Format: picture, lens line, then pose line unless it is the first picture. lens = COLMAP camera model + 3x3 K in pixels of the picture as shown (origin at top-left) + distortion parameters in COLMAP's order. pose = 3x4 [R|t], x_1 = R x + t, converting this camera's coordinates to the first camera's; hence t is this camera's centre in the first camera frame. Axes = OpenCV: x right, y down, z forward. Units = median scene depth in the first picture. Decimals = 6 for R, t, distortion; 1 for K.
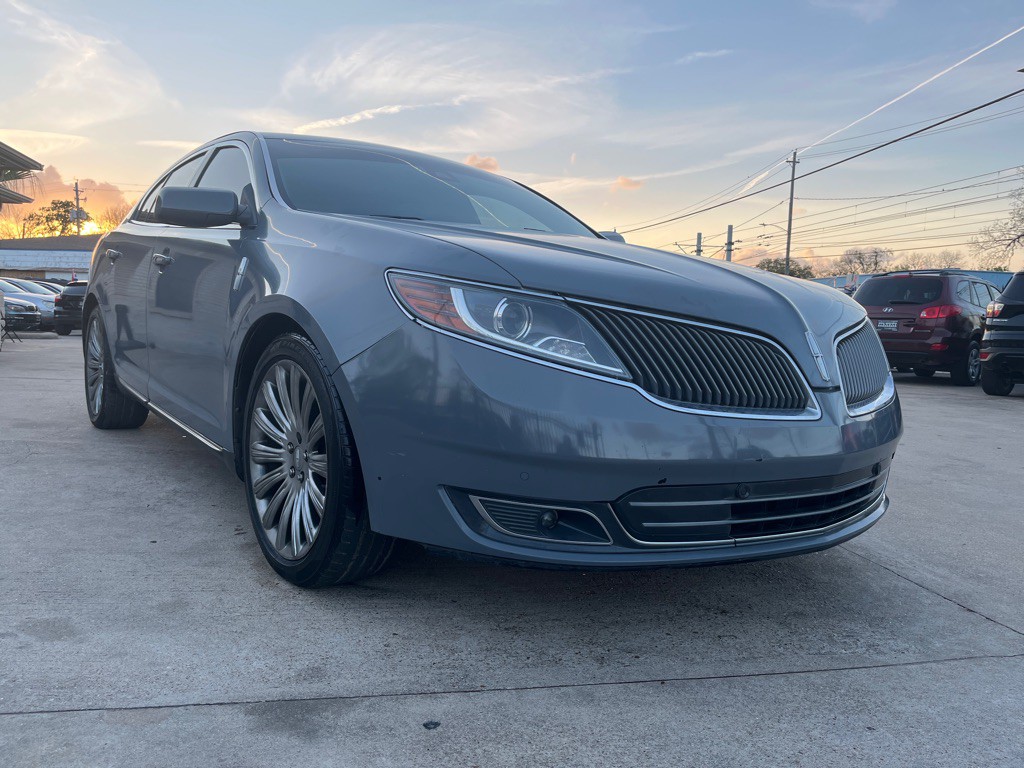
lens RADIAL K [[776.3, 0, 509.8], [0, 776.3, 387.0], [0, 0, 1]] dist [0.073674, -0.111132]
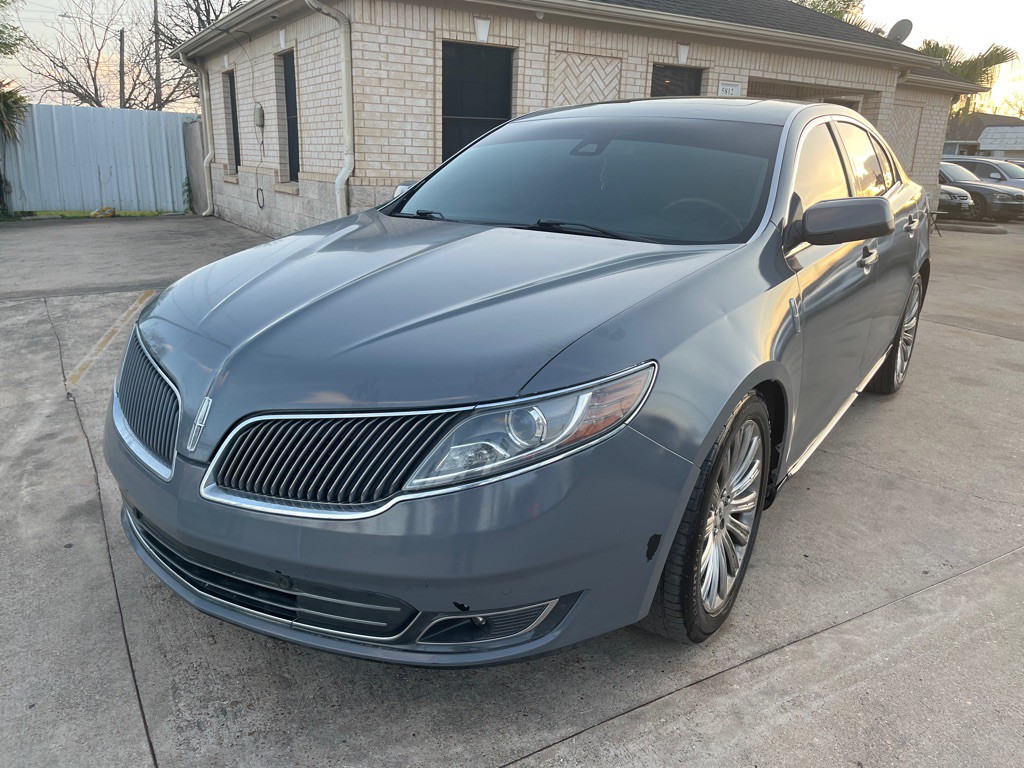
lens RADIAL K [[776.3, 0, 515.1], [0, 776.3, 386.3], [0, 0, 1]] dist [0.073674, -0.111132]
pose [[0.319873, 0.249020, -0.914150, 1.374313], [-0.101492, 0.968297, 0.228257, -0.340050], [0.942009, 0.019765, 0.335006, 1.036551]]
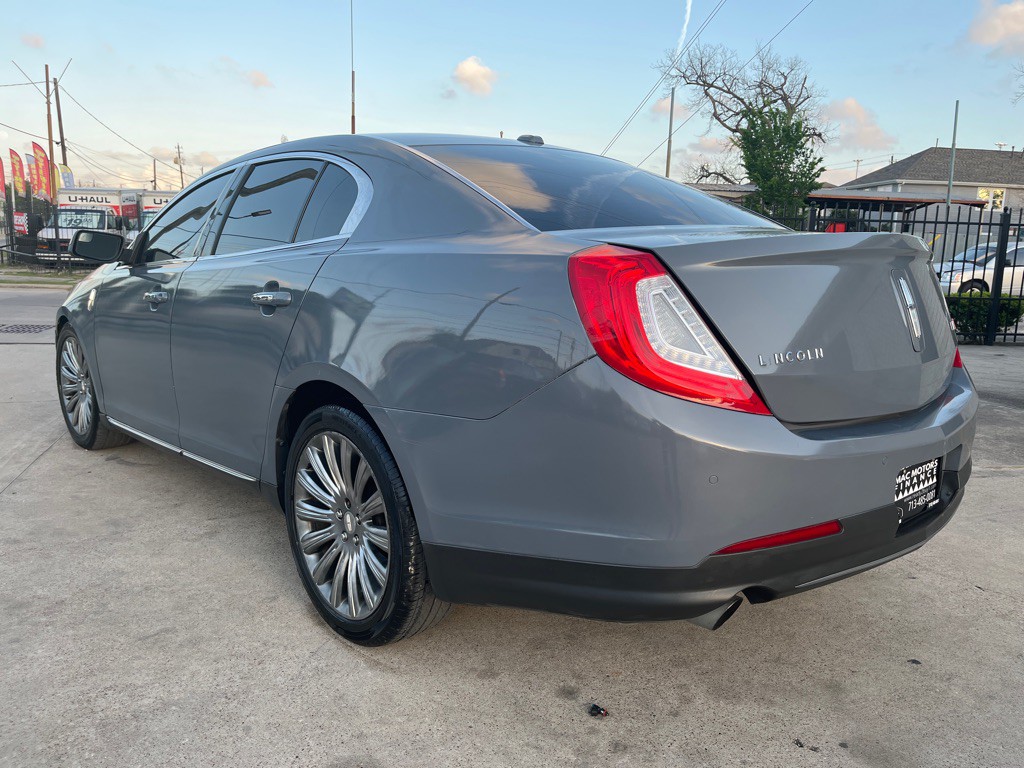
lens RADIAL K [[776.3, 0, 518.4], [0, 776.3, 380.4], [0, 0, 1]] dist [0.073674, -0.111132]
pose [[-0.993539, -0.042417, -0.105263, -0.568539], [-0.068796, 0.962781, 0.261380, -0.620926], [0.090258, 0.266933, -0.959479, 4.029955]]
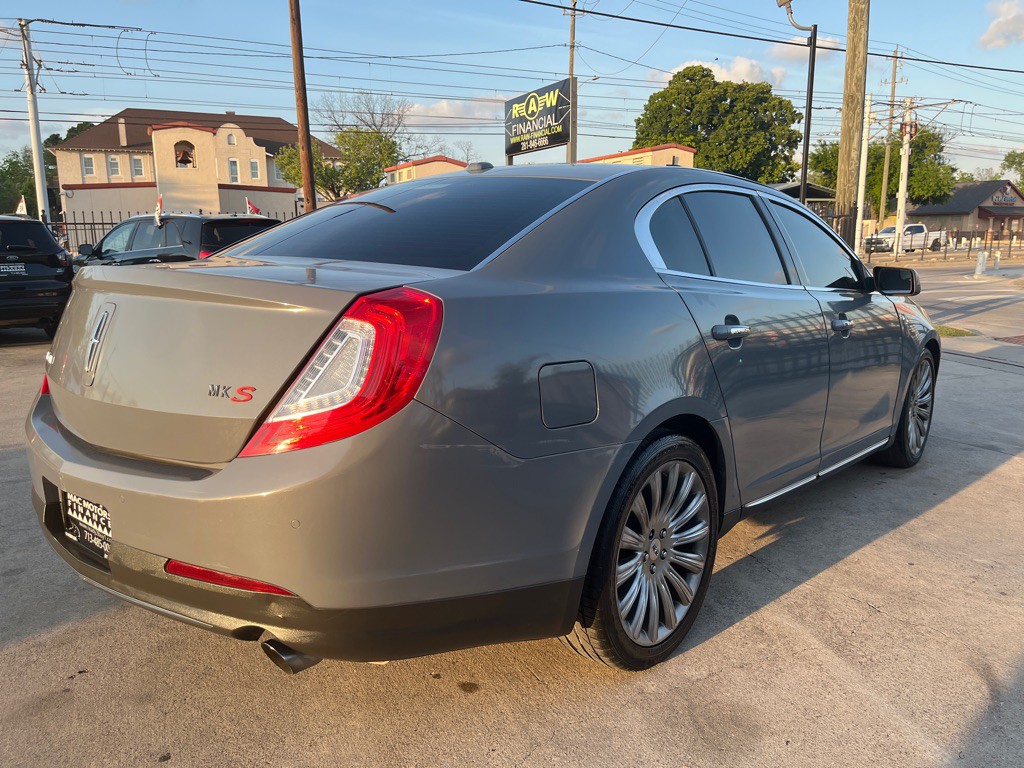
lens RADIAL K [[776.3, 0, 515.1], [0, 776.3, 390.3], [0, 0, 1]] dist [0.073674, -0.111132]
pose [[-0.220333, -0.222454, 0.949720, -2.270720], [0.085062, 0.965556, 0.245897, -0.622604], [-0.971709, 0.134965, -0.193822, 2.753022]]
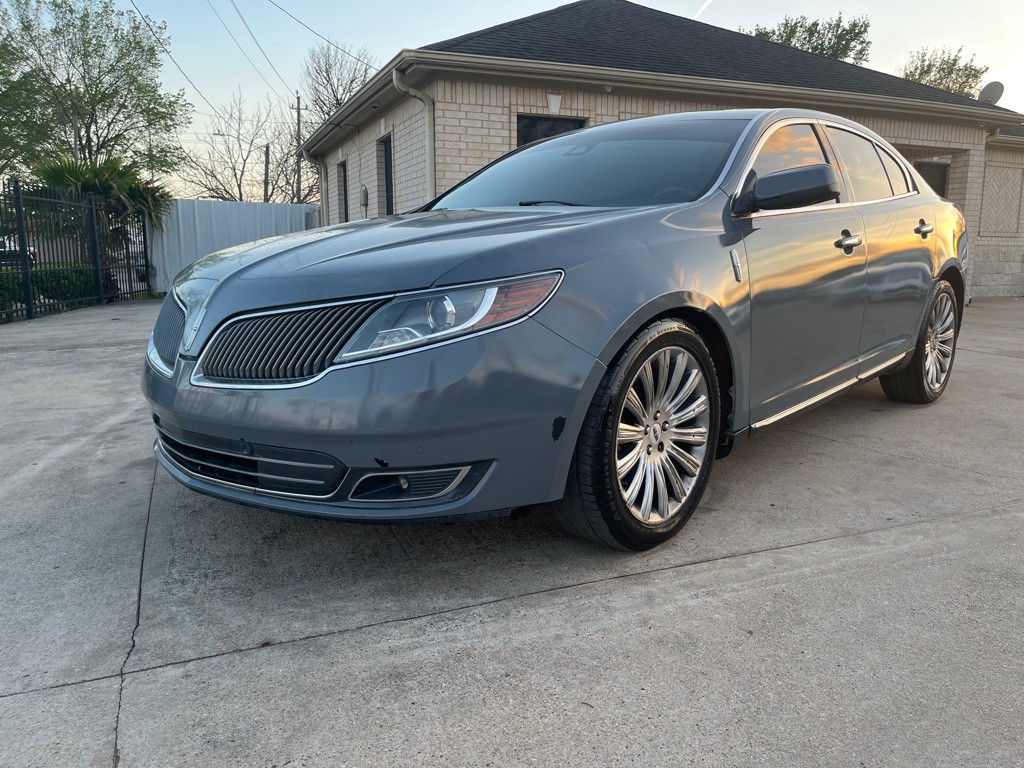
lens RADIAL K [[776.3, 0, 516.8], [0, 776.3, 385.4], [0, 0, 1]] dist [0.073674, -0.111132]
pose [[0.179684, 0.137887, -0.974013, 1.640129], [-0.079620, 0.988918, 0.125309, -0.141951], [0.980497, 0.055035, 0.188671, 1.251221]]
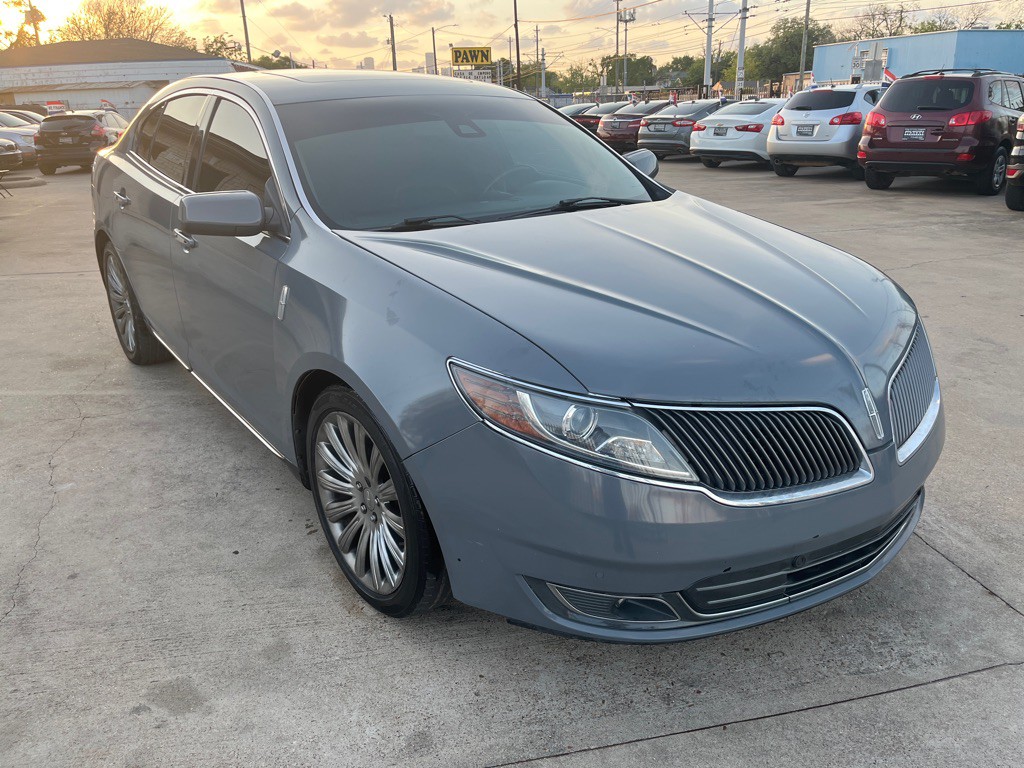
lens RADIAL K [[776.3, 0, 517.7], [0, 776.3, 388.4], [0, 0, 1]] dist [0.073674, -0.111132]
pose [[0.998441, -0.055503, -0.005832, -0.063347], [0.055074, 0.962987, 0.263863, -0.366162], [-0.009029, -0.263773, 0.964542, 0.023508]]
